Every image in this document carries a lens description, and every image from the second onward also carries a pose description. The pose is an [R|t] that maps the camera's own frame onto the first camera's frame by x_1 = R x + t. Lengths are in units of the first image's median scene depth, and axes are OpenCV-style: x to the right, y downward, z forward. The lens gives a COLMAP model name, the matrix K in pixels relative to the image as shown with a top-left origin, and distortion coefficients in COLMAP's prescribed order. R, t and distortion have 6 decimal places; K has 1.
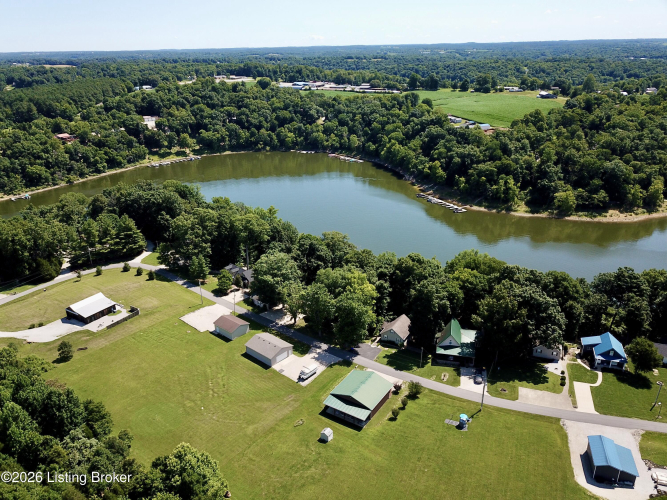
lens RADIAL K [[510.3, 0, 328.1], [0, 510.3, 256.6], [0, 0, 1]] dist [0.012500, -0.007524]
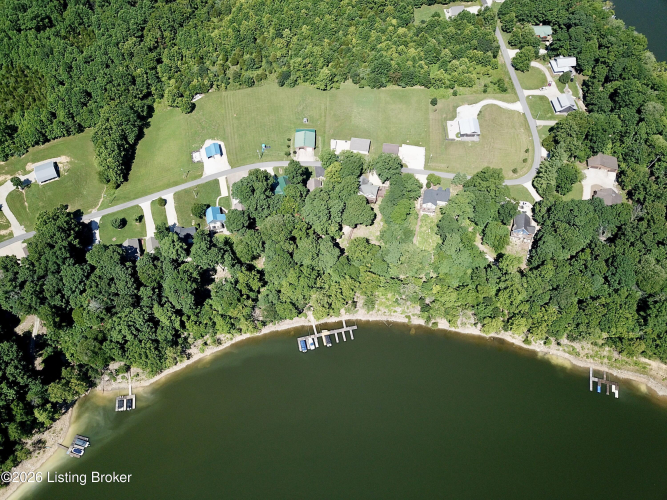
lens RADIAL K [[510.3, 0, 328.1], [0, 510.3, 256.6], [0, 0, 1]] dist [0.012500, -0.007524]
pose [[-0.843389, 0.488965, -0.222730, 0.269137], [-0.171034, 0.148657, 0.973986, -0.698064], [0.509355, 0.859543, -0.041746, 0.562101]]
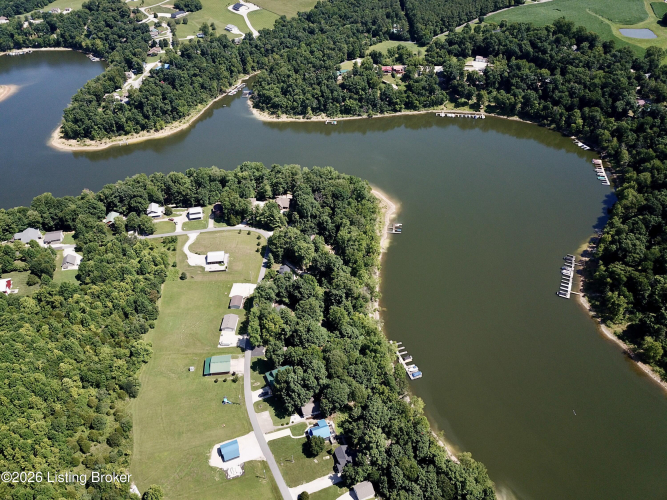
lens RADIAL K [[510.3, 0, 328.1], [0, 510.3, 256.6], [0, 0, 1]] dist [0.012500, -0.007524]
pose [[0.629924, 0.504739, -0.590283, 0.516801], [-0.296288, 0.858726, 0.418094, -0.439682], [0.717920, -0.088473, 0.690481, -0.072531]]
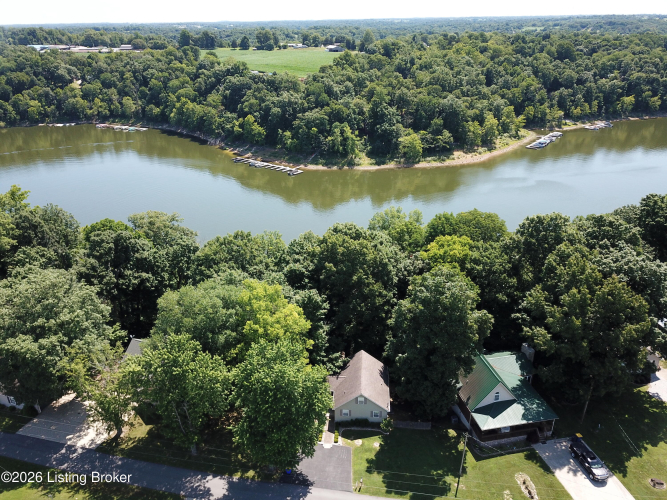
lens RADIAL K [[510.3, 0, 328.1], [0, 510.3, 256.6], [0, 0, 1]] dist [0.012500, -0.007524]
pose [[0.906023, -0.172980, 0.386265, -0.021068], [0.160640, 0.984918, 0.064275, -0.003904], [-0.391558, 0.003815, 0.920146, 0.249302]]
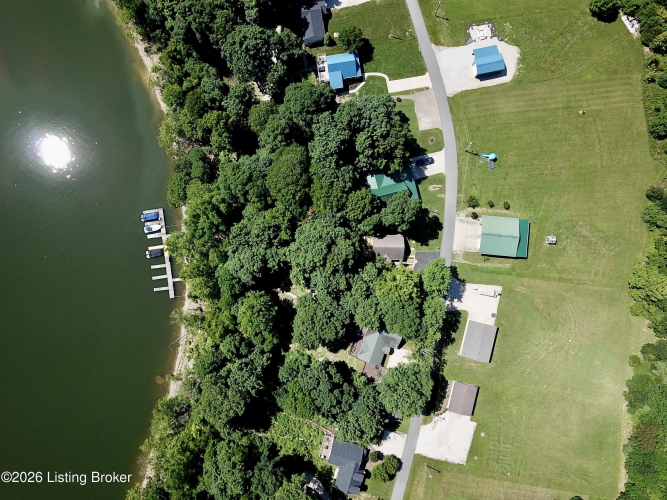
lens RADIAL K [[510.3, 0, 328.1], [0, 510.3, 256.6], [0, 0, 1]] dist [0.012500, -0.007524]
pose [[-0.470332, -0.881527, 0.041195, 0.057506], [0.345339, -0.140894, 0.927842, -0.360988], [-0.812114, 0.450620, 0.370693, 0.310268]]
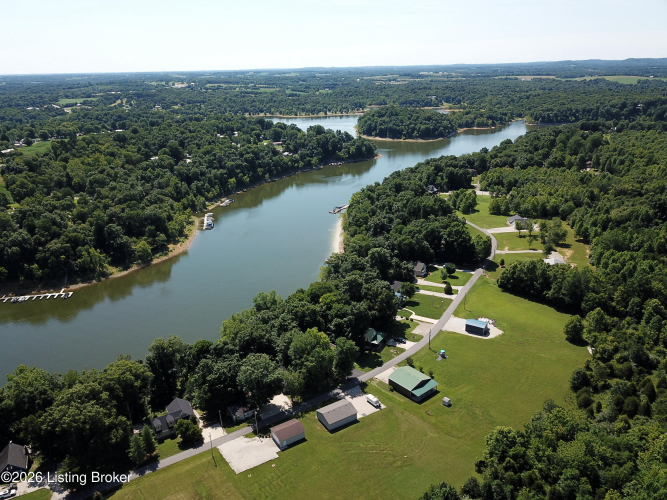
lens RADIAL K [[510.3, 0, 328.1], [0, 510.3, 256.6], [0, 0, 1]] dist [0.012500, -0.007524]
pose [[0.281564, -0.324075, 0.903160, -0.425563], [0.382567, 0.901109, 0.204072, -0.157131], [-0.879980, 0.288059, 0.377700, 0.187619]]
